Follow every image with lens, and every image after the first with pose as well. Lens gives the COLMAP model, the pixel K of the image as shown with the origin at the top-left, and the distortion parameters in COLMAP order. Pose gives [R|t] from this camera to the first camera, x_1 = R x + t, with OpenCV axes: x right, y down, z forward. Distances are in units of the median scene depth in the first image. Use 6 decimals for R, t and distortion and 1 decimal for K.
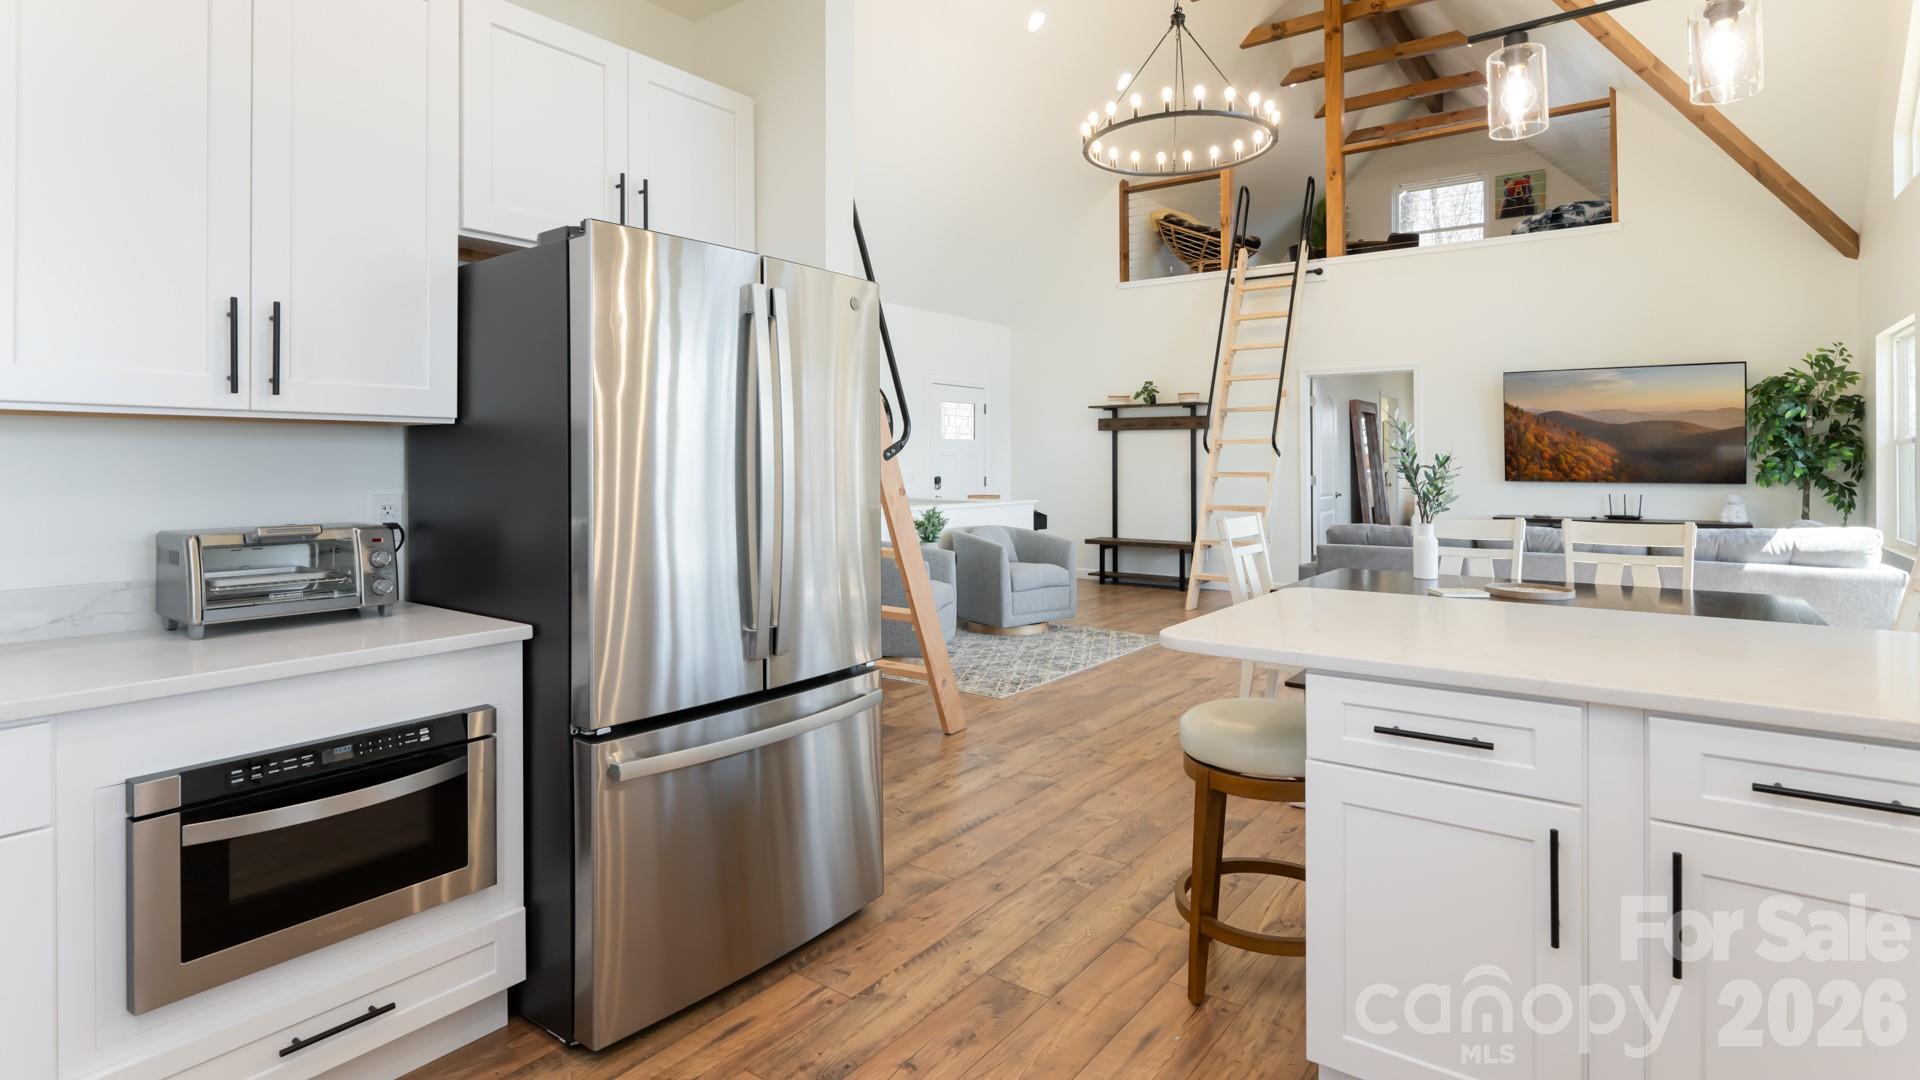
lens RADIAL K [[934.2, 0, 964.3], [0, 934.2, 457.3], [0, 0, 1]] dist [-0.027577, -0.000195]
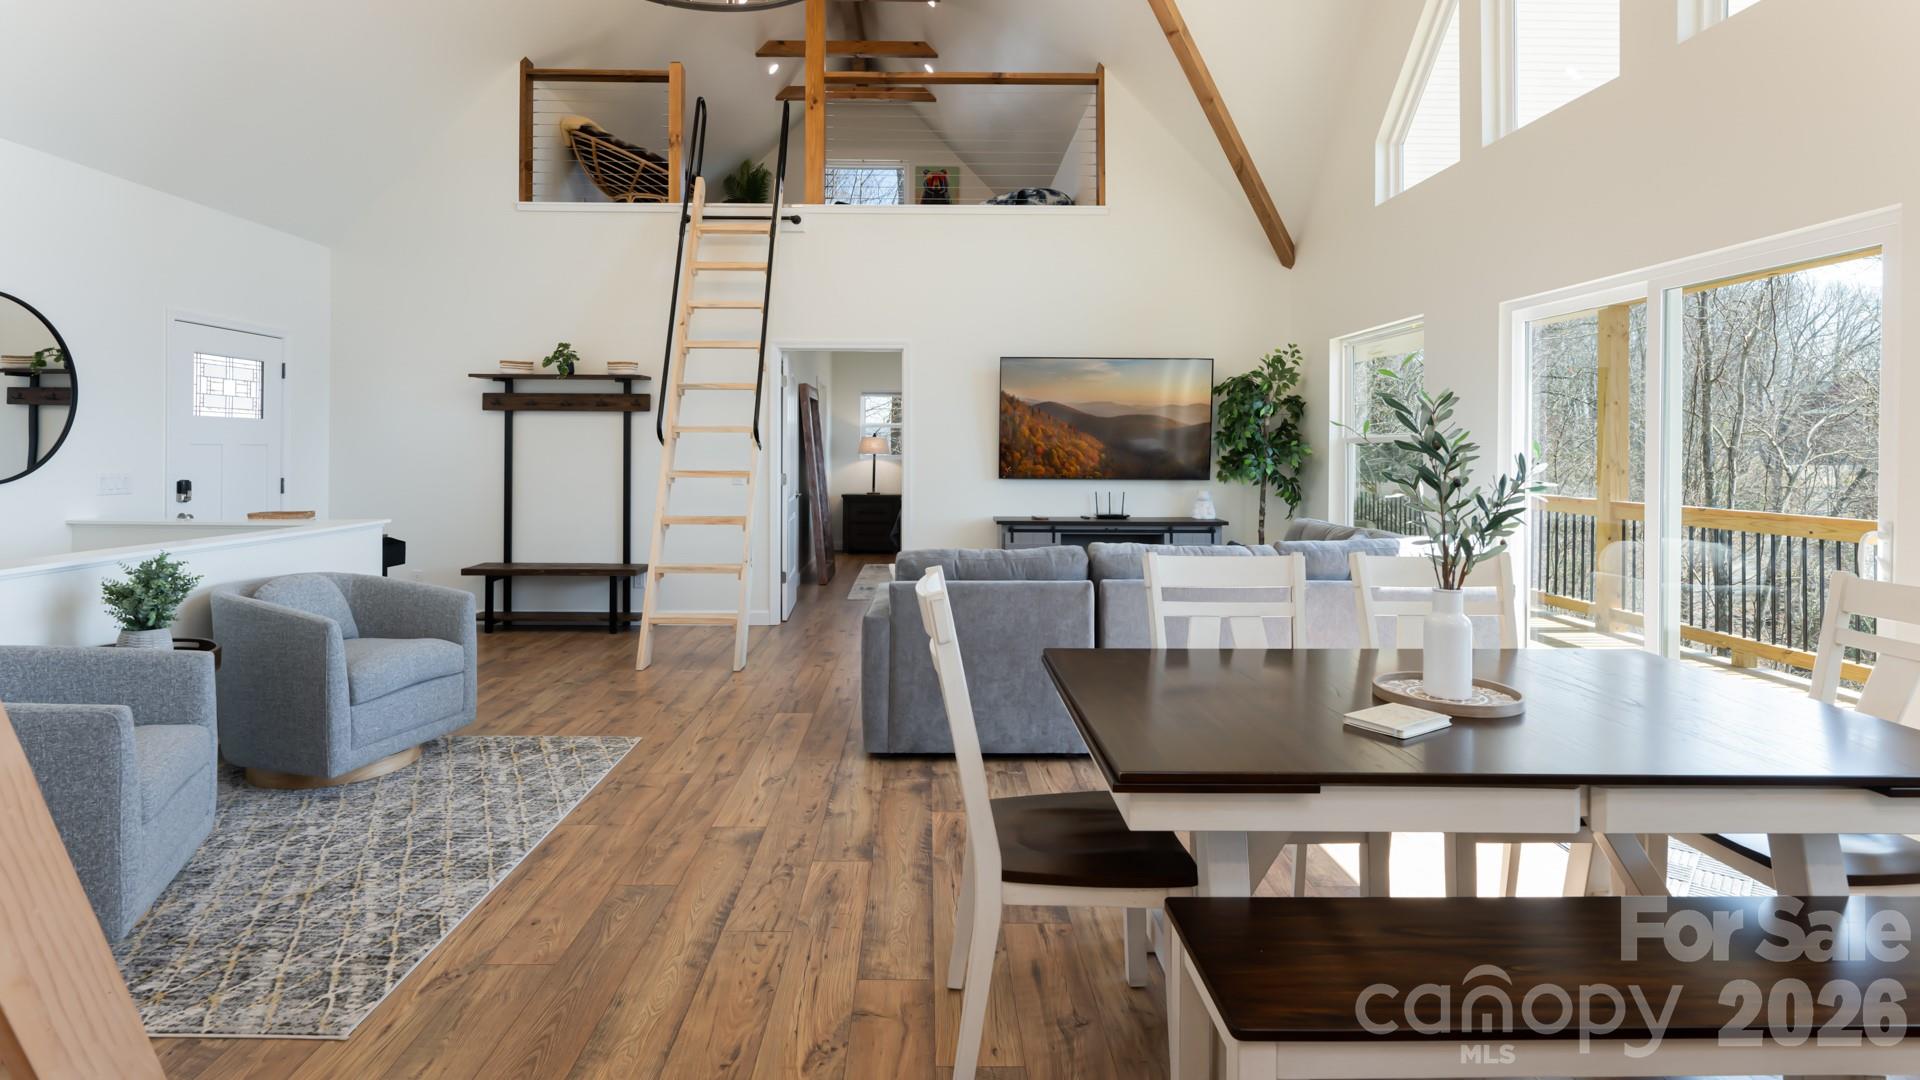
lens RADIAL K [[907.7, 0, 935.5], [0, 907.7, 444.4], [0, 0, 1]] dist [-0.013138, -0.000216]
pose [[0.791742, 0.008375, 0.610798, -0.000065], [-0.006668, 0.999965, -0.005067, -0.002234], [-0.610819, -0.000061, 0.791770, 0.304289]]
